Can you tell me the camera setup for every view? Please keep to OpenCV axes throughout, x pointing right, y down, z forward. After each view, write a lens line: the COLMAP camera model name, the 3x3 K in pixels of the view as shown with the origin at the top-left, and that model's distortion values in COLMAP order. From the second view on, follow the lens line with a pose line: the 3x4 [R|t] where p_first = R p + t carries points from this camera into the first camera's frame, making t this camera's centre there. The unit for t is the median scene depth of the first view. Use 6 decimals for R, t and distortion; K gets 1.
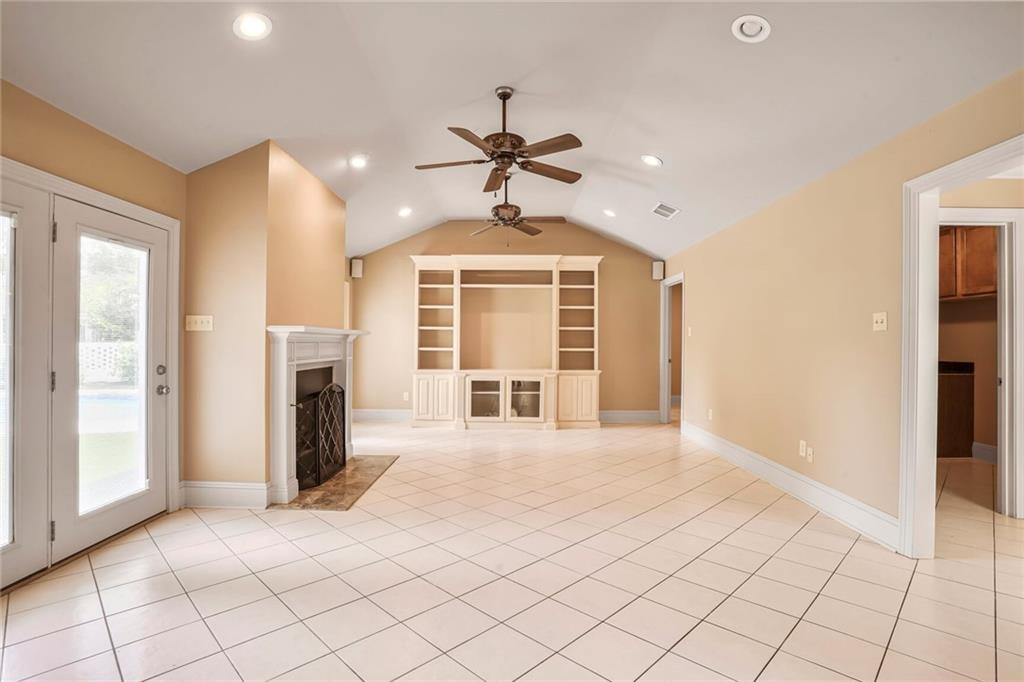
lens RADIAL K [[496.5, 0, 501.5], [0, 496.5, 341.3], [0, 0, 1]] dist [-0.066039, 0.023724]
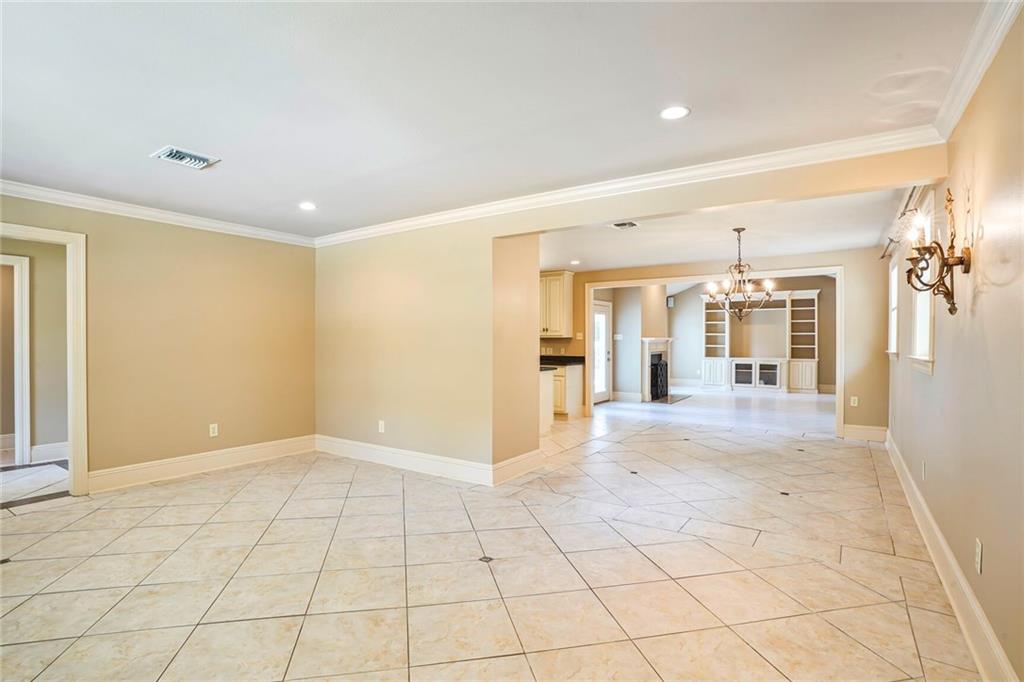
lens RADIAL K [[496.5, 0, 514.3], [0, 496.5, 341.4], [0, 0, 1]] dist [-0.066039, 0.023724]
pose [[0.836783, -0.003111, -0.547526, 0.243760], [0.007204, 0.999960, 0.005328, -0.016692], [0.547488, -0.008403, 0.836772, -0.928906]]
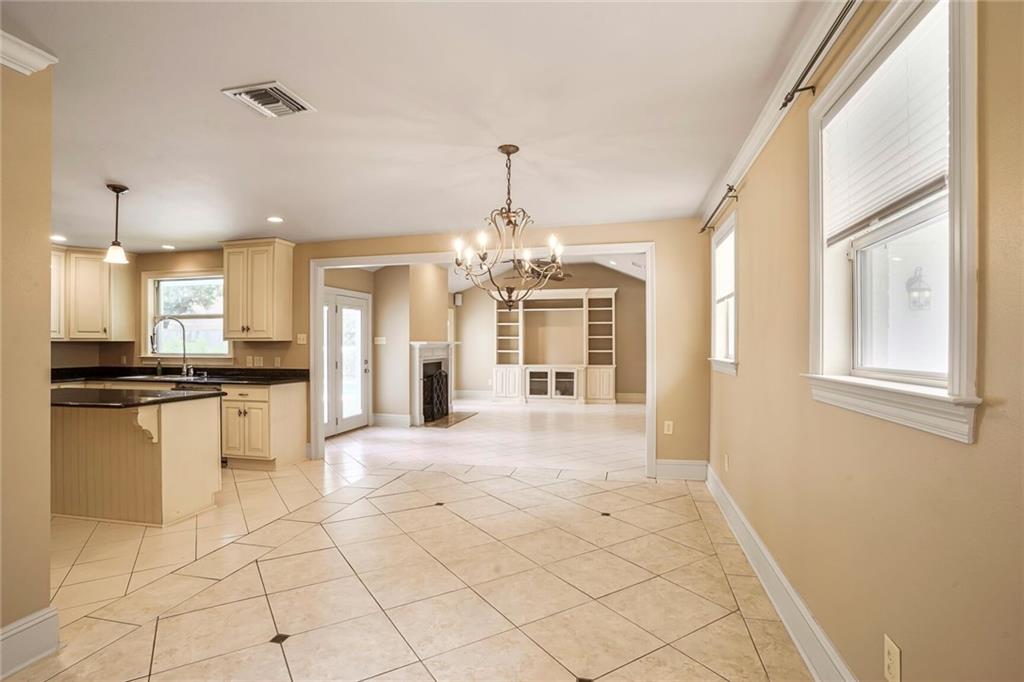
lens RADIAL K [[496.5, 0, 504.7], [0, 496.5, 344.1], [0, 0, 1]] dist [-0.066039, 0.023724]
pose [[0.974326, -0.007144, -0.225027, 0.214156], [0.008252, 0.999958, 0.003985, -0.013649], [0.224989, -0.005739, 0.974344, -0.528612]]
